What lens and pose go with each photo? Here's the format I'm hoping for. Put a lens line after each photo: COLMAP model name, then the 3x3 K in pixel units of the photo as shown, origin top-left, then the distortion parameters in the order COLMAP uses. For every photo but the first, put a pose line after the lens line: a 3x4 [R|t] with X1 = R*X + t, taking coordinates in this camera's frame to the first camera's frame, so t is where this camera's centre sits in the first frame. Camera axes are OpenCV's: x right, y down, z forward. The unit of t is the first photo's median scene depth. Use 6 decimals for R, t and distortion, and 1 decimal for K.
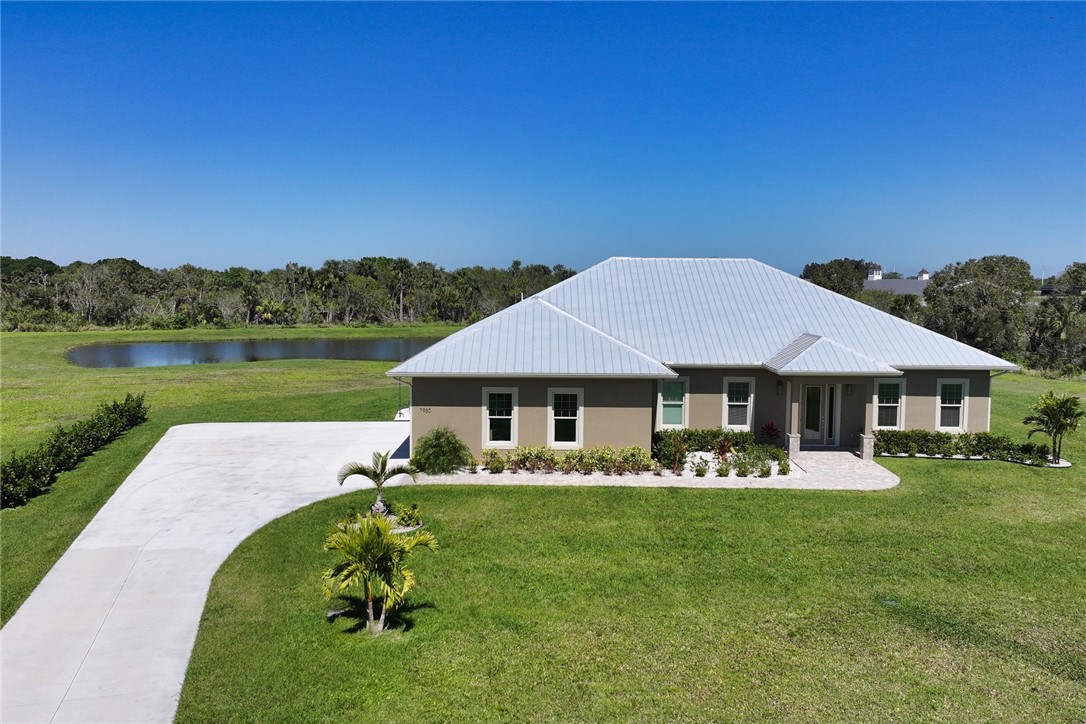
lens RADIAL K [[930.4, 0, 543.0], [0, 930.4, 362.0], [0, 0, 1]] dist [0.003504, -0.001900]
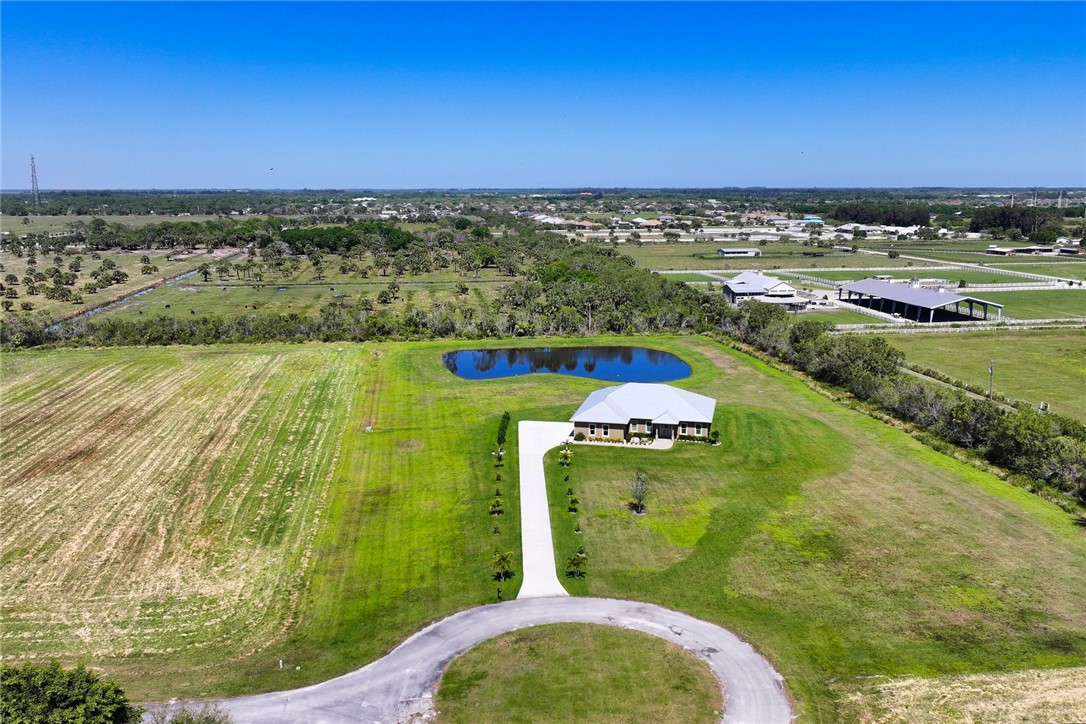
lens RADIAL K [[910.2, 0, 543.0], [0, 910.2, 362.0], [0, 0, 1]] dist [0.004210, -0.002132]
pose [[0.974916, 0.031319, -0.220359, 0.707002], [-0.008887, 0.994738, 0.102064, -0.742949], [0.222396, -0.097545, 0.970064, -3.481930]]
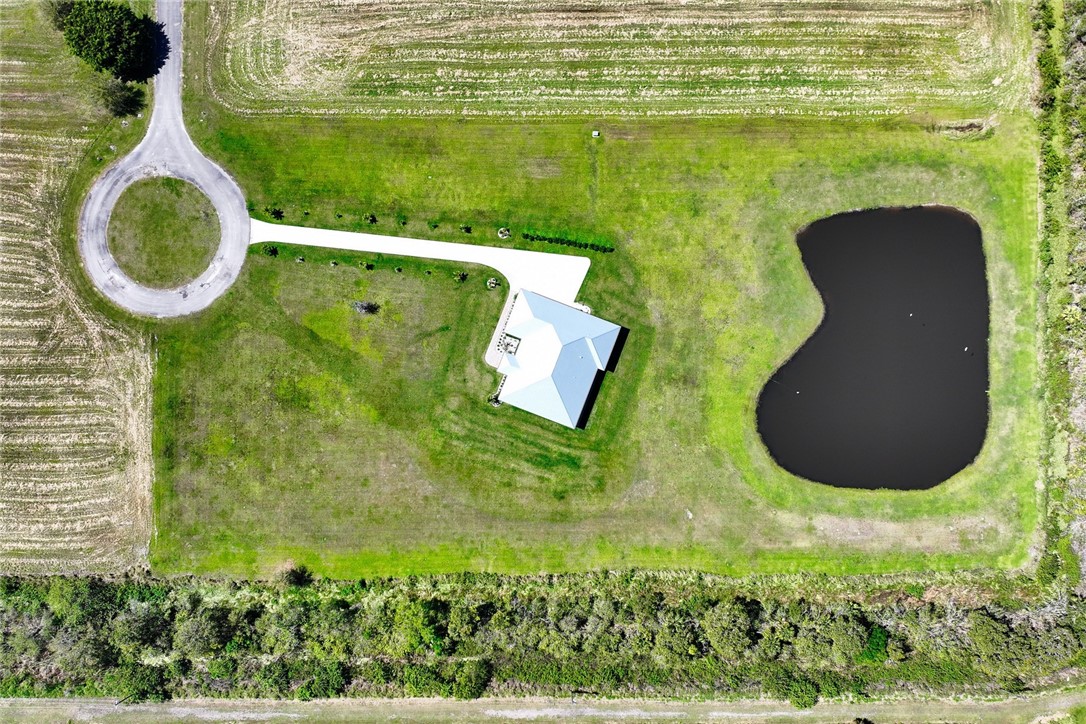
lens RADIAL K [[897.6, 0, 543.0], [0, 897.6, 362.0], [0, 0, 1]] dist [0.005760, -0.002347]
pose [[-0.358599, 0.932123, -0.050532, 0.498479], [-0.087786, 0.020218, 0.995934, -5.538960], [0.929355, 0.361577, 0.074578, 0.813273]]
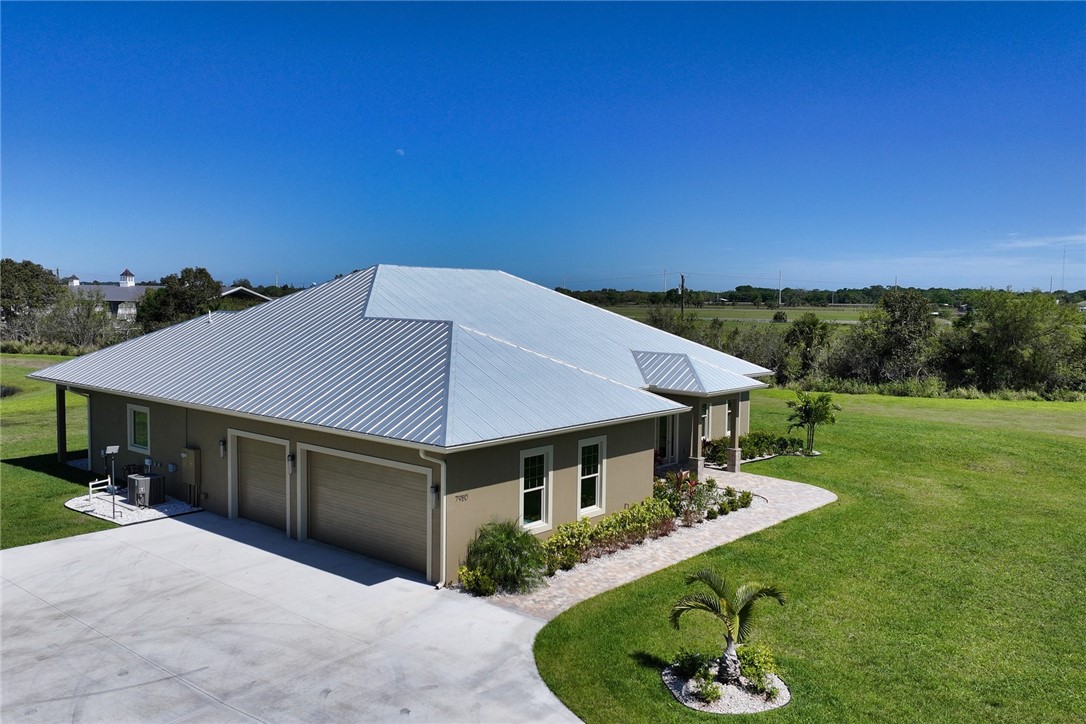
lens RADIAL K [[897.6, 0, 543.0], [0, 897.6, 362.0], [0, 0, 1]] dist [0.005760, -0.002347]
pose [[0.648891, -0.057053, 0.758739, -0.539222], [0.059635, 0.997931, 0.024038, -0.053271], [-0.758541, 0.029649, 0.650951, 0.514155]]
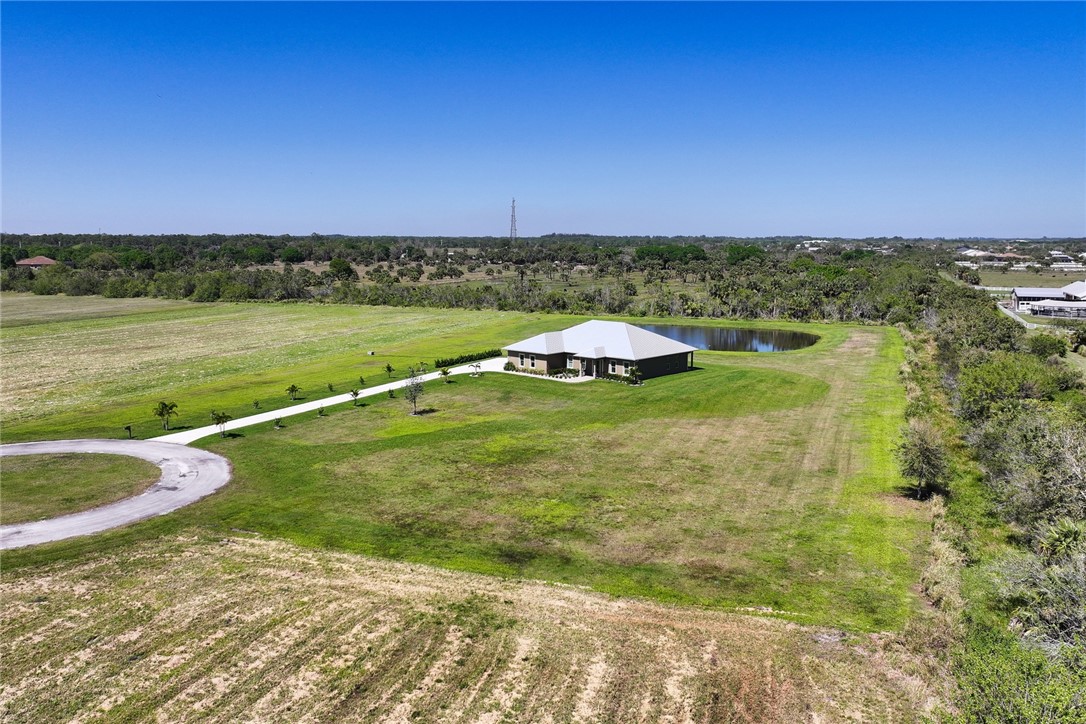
lens RADIAL K [[897.6, 0, 543.0], [0, 897.6, 362.0], [0, 0, 1]] dist [0.005760, -0.002347]
pose [[0.738364, 0.085944, -0.668903, 2.816639], [-0.054729, 0.996211, 0.067587, -0.222361], [0.672178, -0.013295, 0.740271, -2.066544]]
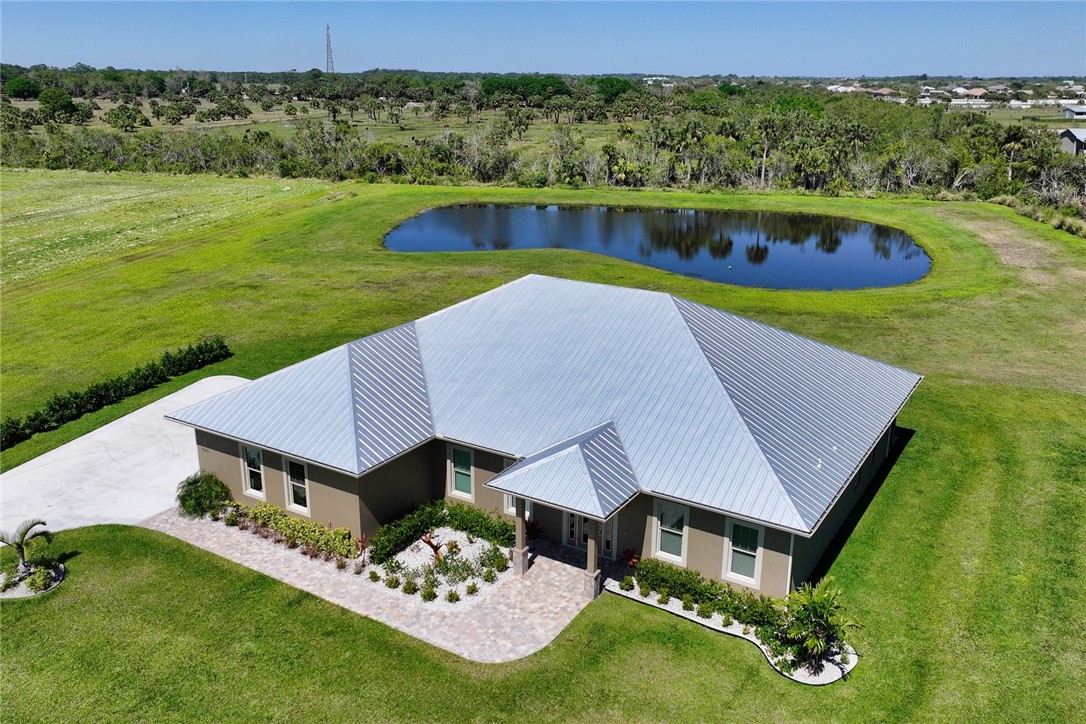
lens RADIAL K [[897.6, 0, 543.0], [0, 897.6, 362.0], [0, 0, 1]] dist [0.005760, -0.002347]
pose [[0.850143, 0.157086, -0.502575, 0.701595], [-0.045468, 0.972798, 0.227148, -0.298027], [0.524585, -0.170257, 0.834160, 0.318491]]
